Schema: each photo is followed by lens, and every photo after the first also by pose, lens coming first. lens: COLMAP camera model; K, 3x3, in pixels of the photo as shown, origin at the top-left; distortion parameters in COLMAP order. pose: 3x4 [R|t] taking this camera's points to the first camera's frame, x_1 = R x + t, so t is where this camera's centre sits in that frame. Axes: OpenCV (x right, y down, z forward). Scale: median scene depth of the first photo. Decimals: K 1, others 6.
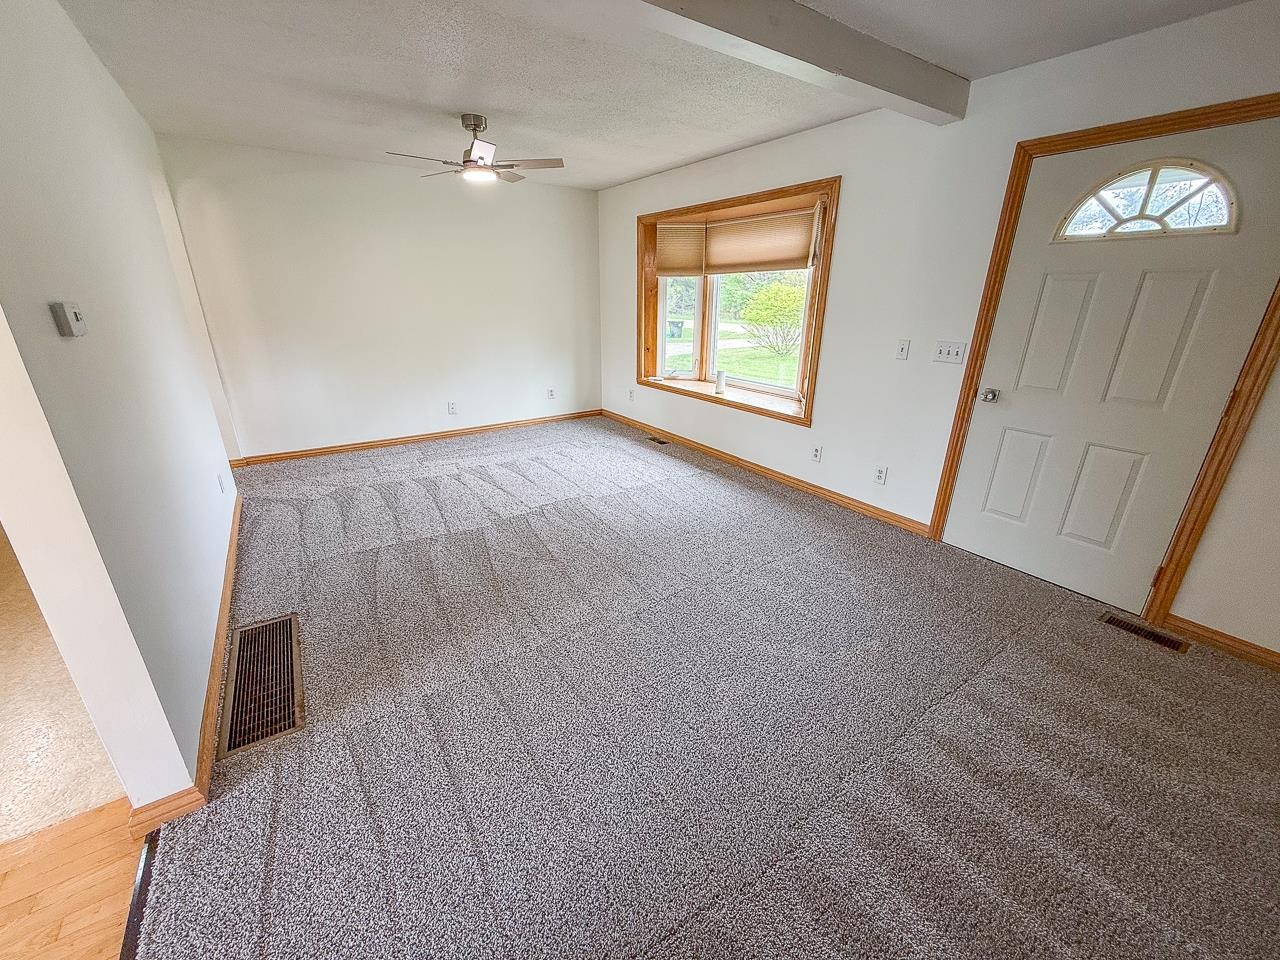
lens RADIAL K [[509.1, 0, 642.6], [0, 509.1, 480.7], [0, 0, 1]] dist [0.003606, -0.000293]
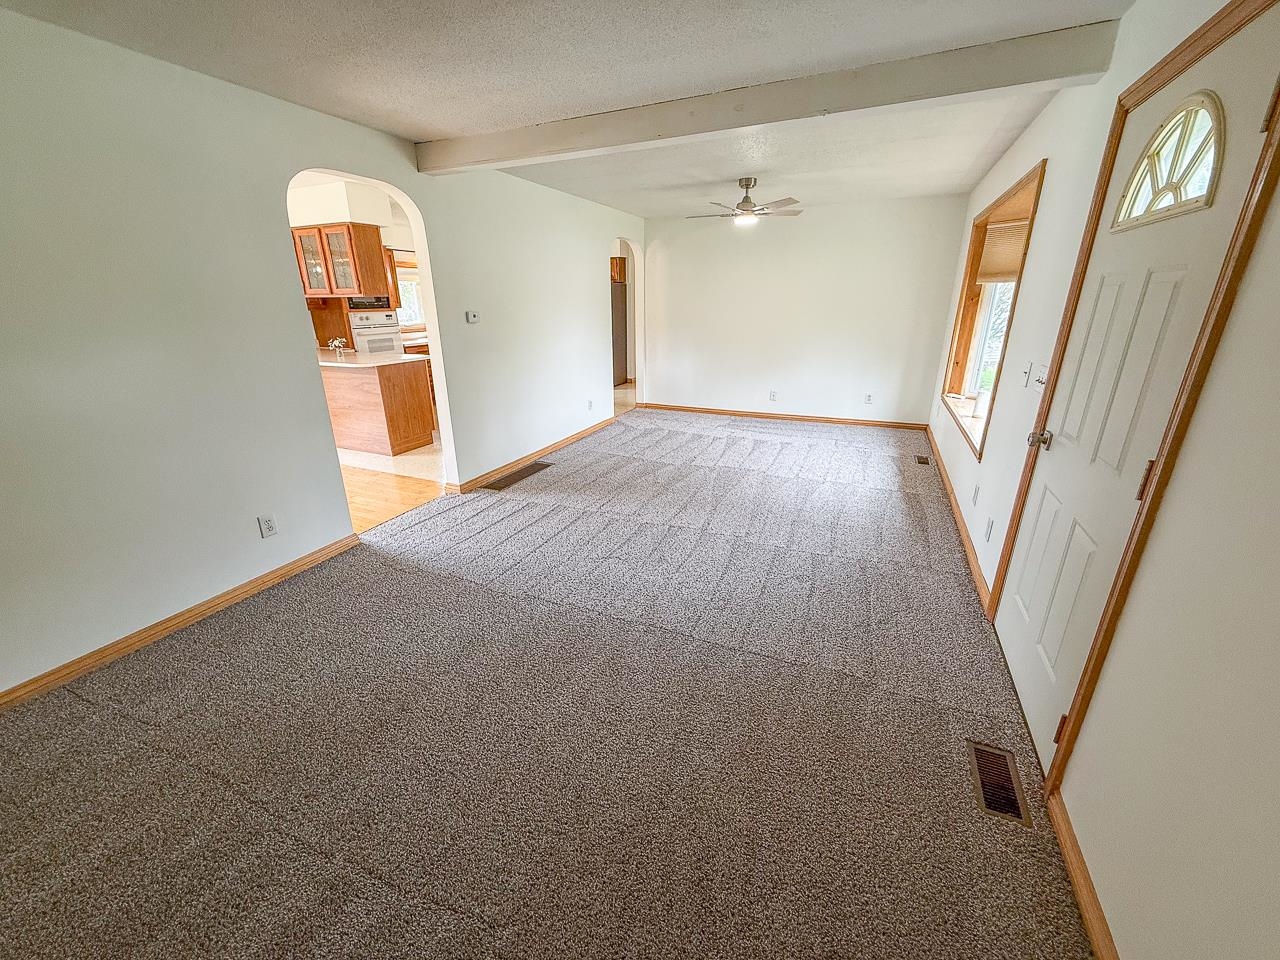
lens RADIAL K [[509.1, 0, 634.8], [0, 509.1, 482.3], [0, 0, 1]] dist [0.003606, -0.000293]
pose [[0.513362, 0.277204, -0.812168, 0.696356], [-0.285151, 0.947721, 0.143229, -0.031396], [0.809412, 0.158062, 0.565569, 0.073280]]
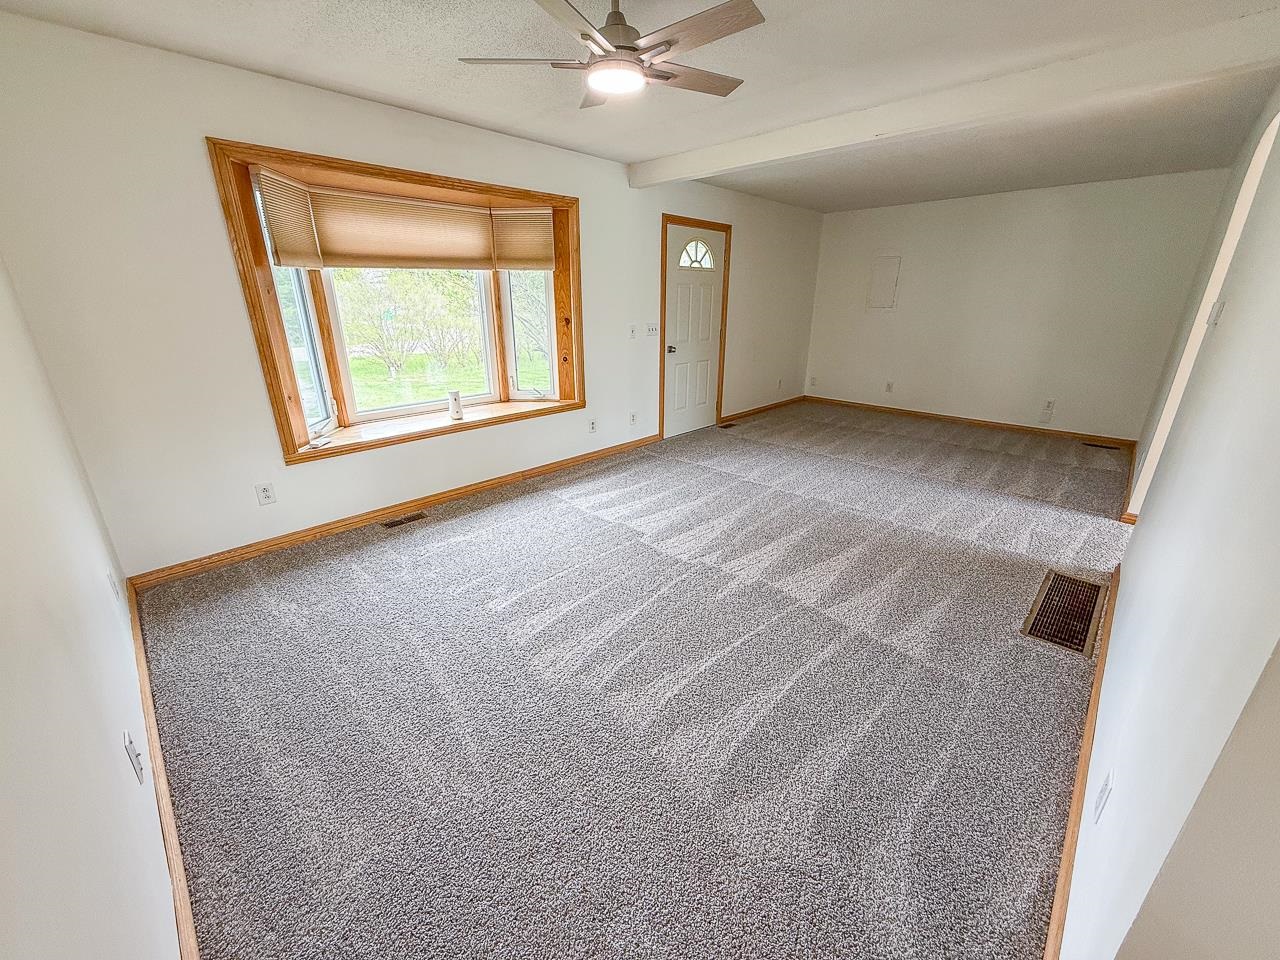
lens RADIAL K [[509.1, 0, 639.0], [0, 509.1, 478.3], [0, 0, 1]] dist [0.003606, -0.000293]
pose [[-0.193450, -0.322618, 0.926550, -0.809457], [0.351996, 0.858694, 0.372482, -0.345169], [-0.915793, 0.398198, -0.052554, 0.977817]]
